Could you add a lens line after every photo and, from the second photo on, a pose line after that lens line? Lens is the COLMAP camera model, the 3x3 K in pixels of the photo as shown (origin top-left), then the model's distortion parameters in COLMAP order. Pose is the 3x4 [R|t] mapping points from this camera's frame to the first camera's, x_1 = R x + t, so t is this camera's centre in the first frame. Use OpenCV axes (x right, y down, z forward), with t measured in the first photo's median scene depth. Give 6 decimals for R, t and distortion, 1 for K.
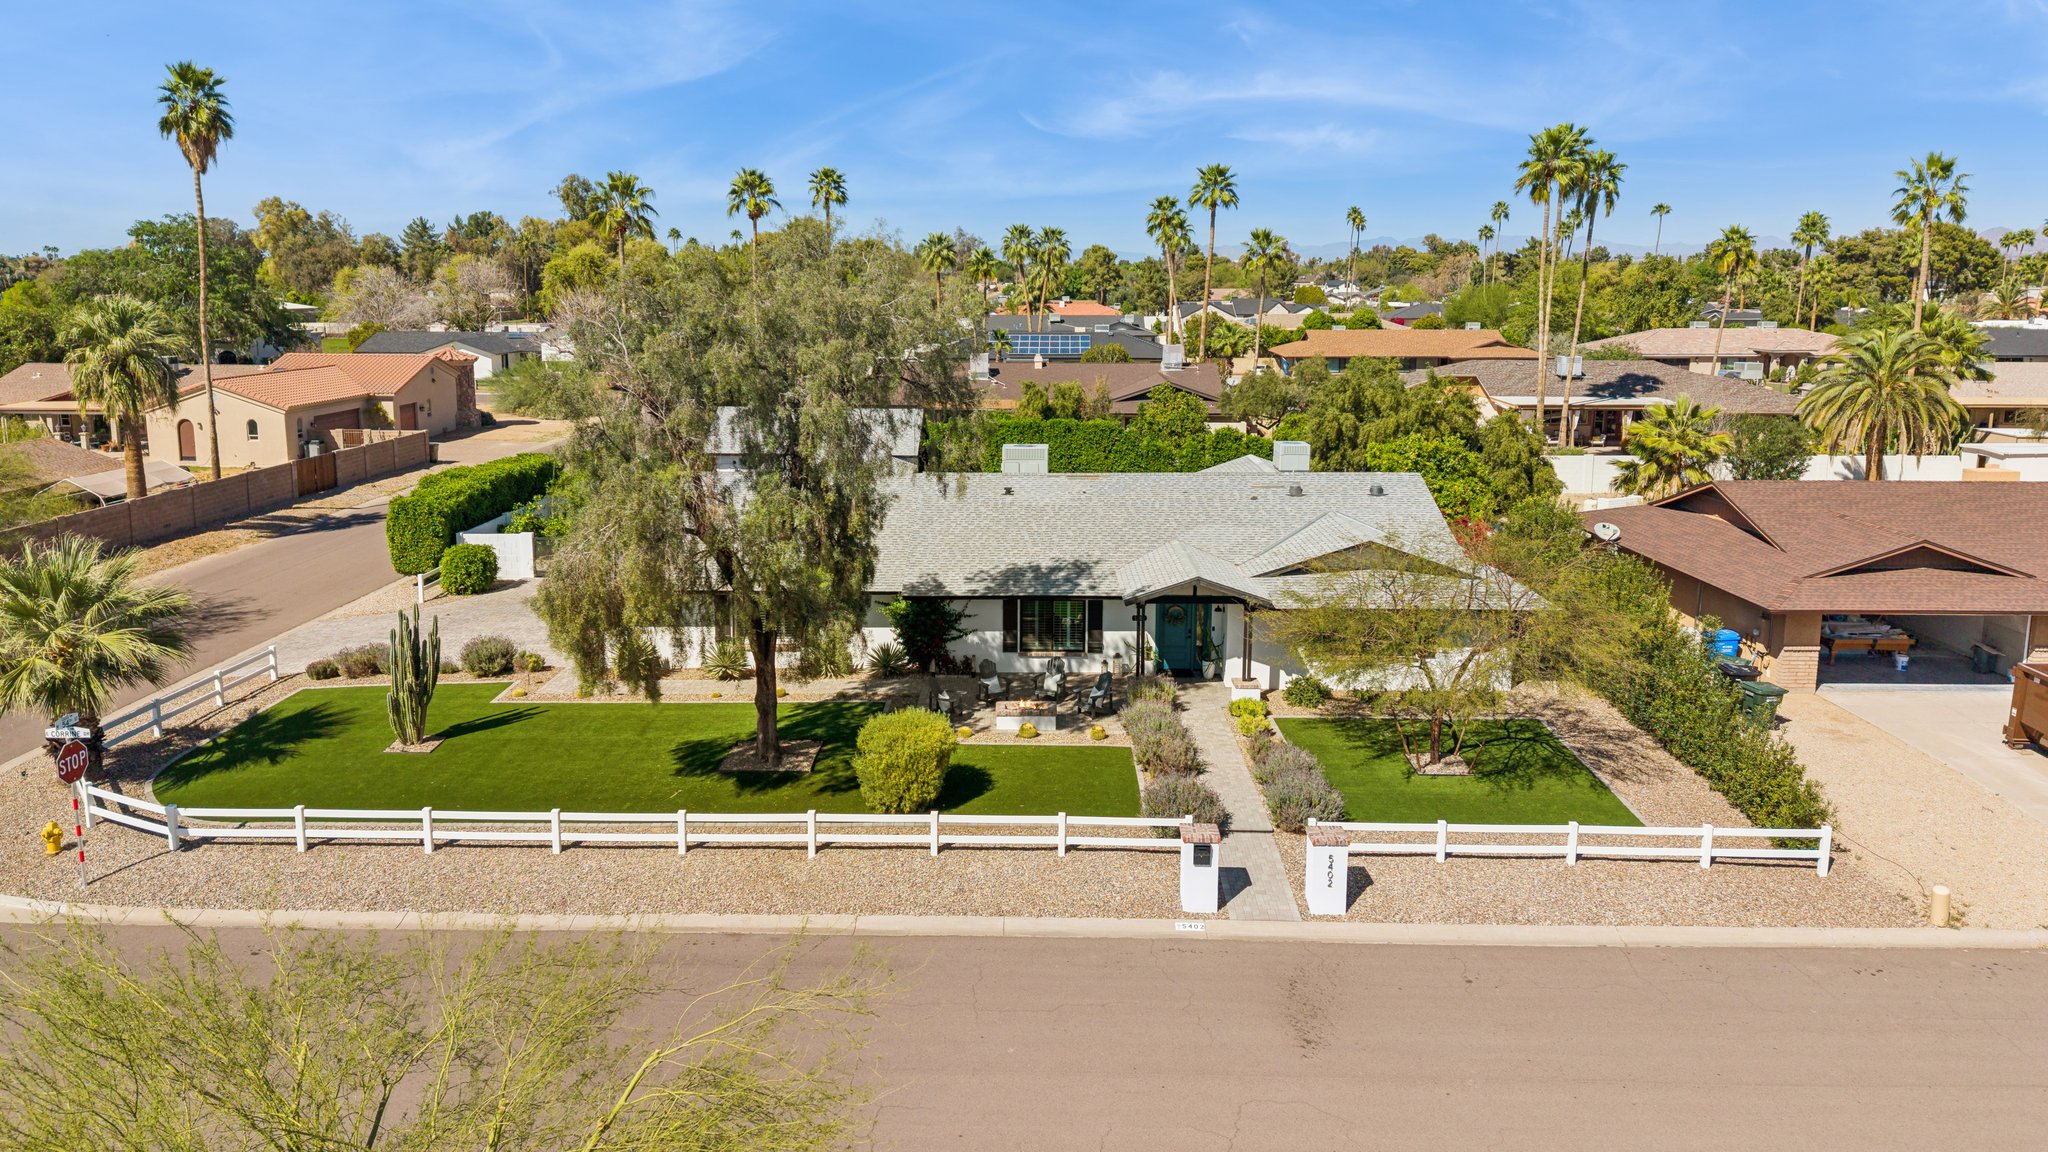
lens RADIAL K [[1347.8, 0, 1036.8], [0, 1347.8, 573.2], [0, 0, 1]] dist [0.054888, -0.074749]
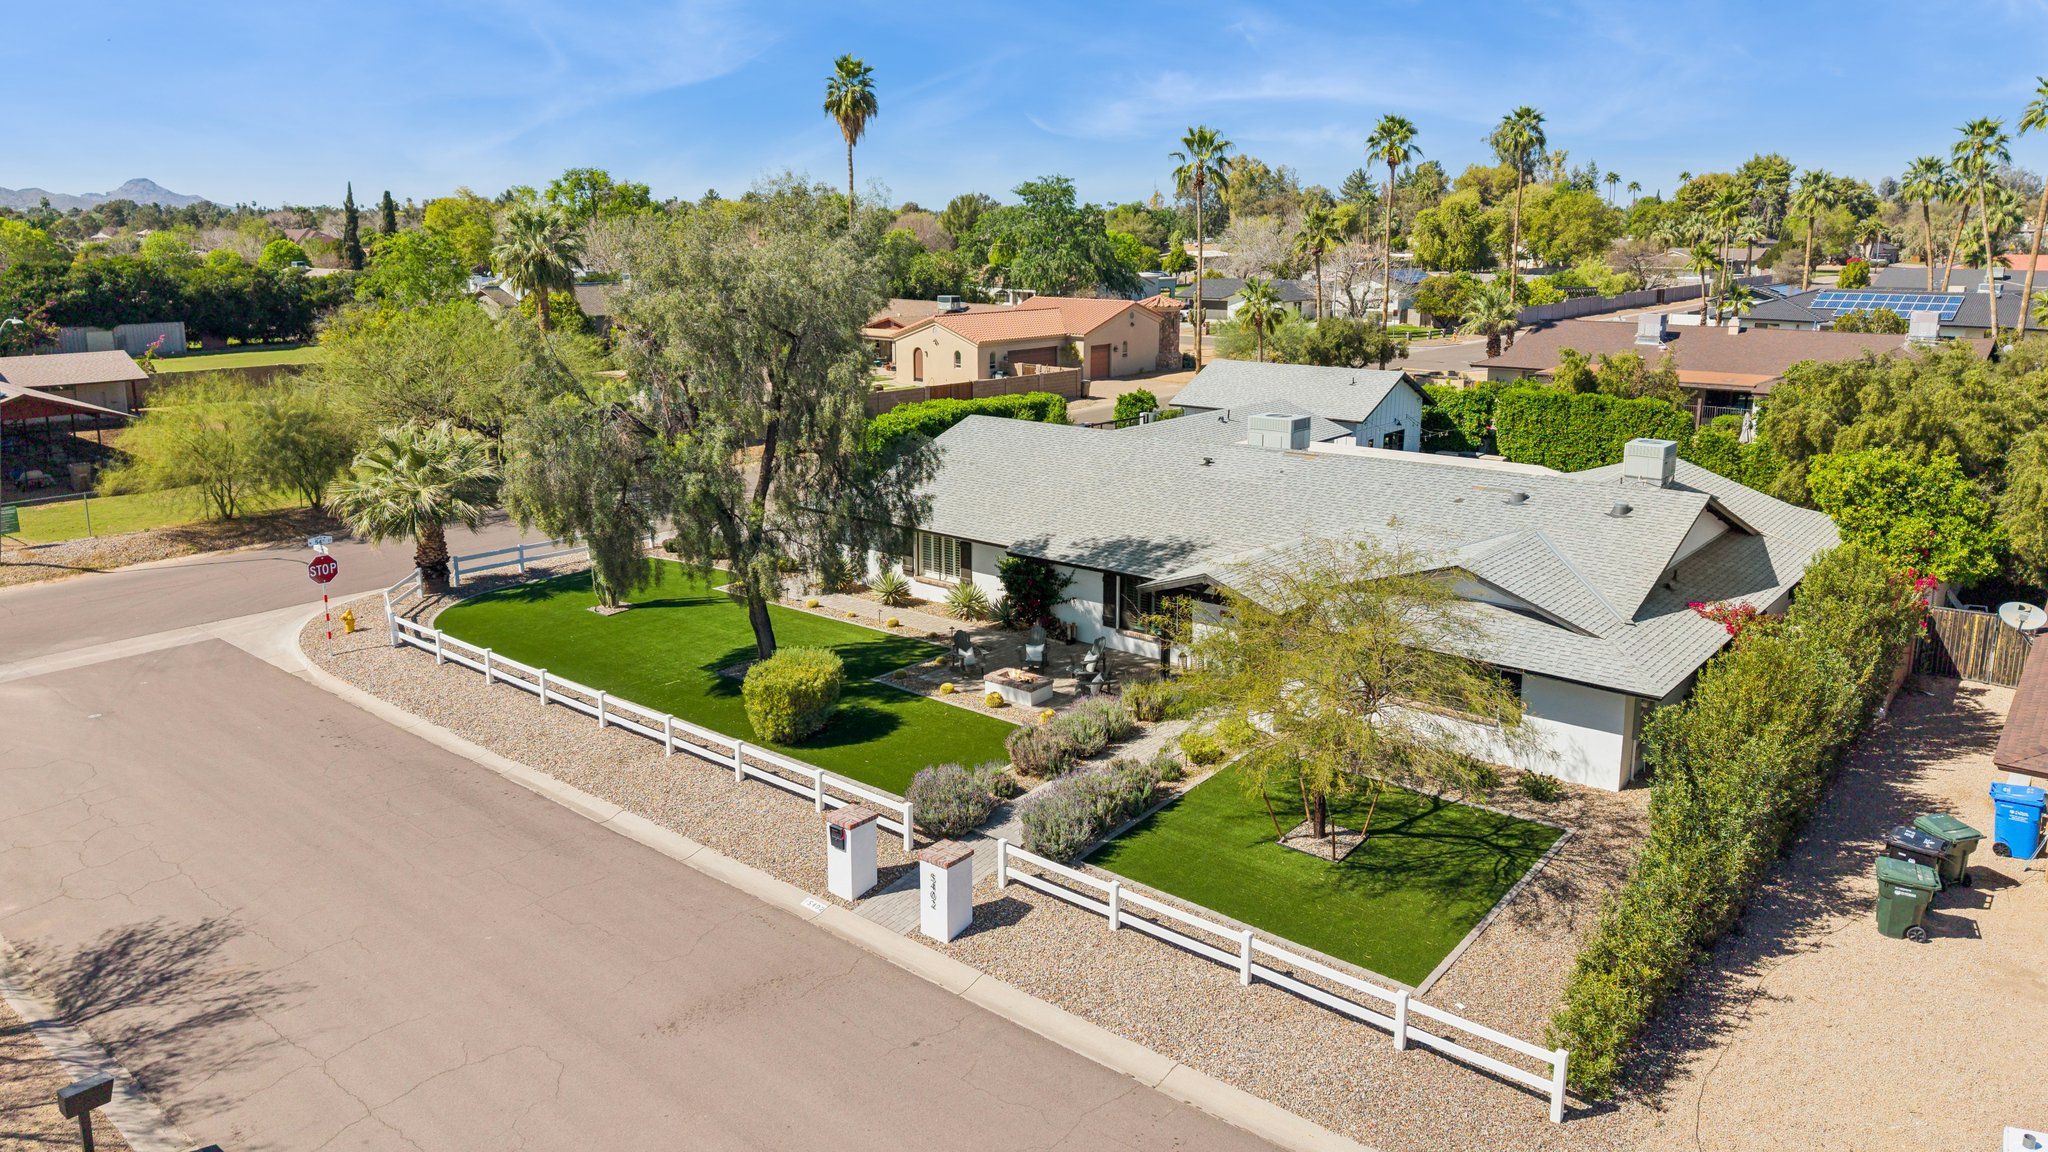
lens RADIAL K [[1347.8, 0, 1036.8], [0, 1347.8, 573.2], [0, 0, 1]] dist [0.054888, -0.074749]
pose [[0.778147, 0.152166, -0.609371, 0.338299], [-0.129613, 0.988229, 0.081259, -0.032914], [0.614563, 0.015751, 0.788710, 0.134313]]
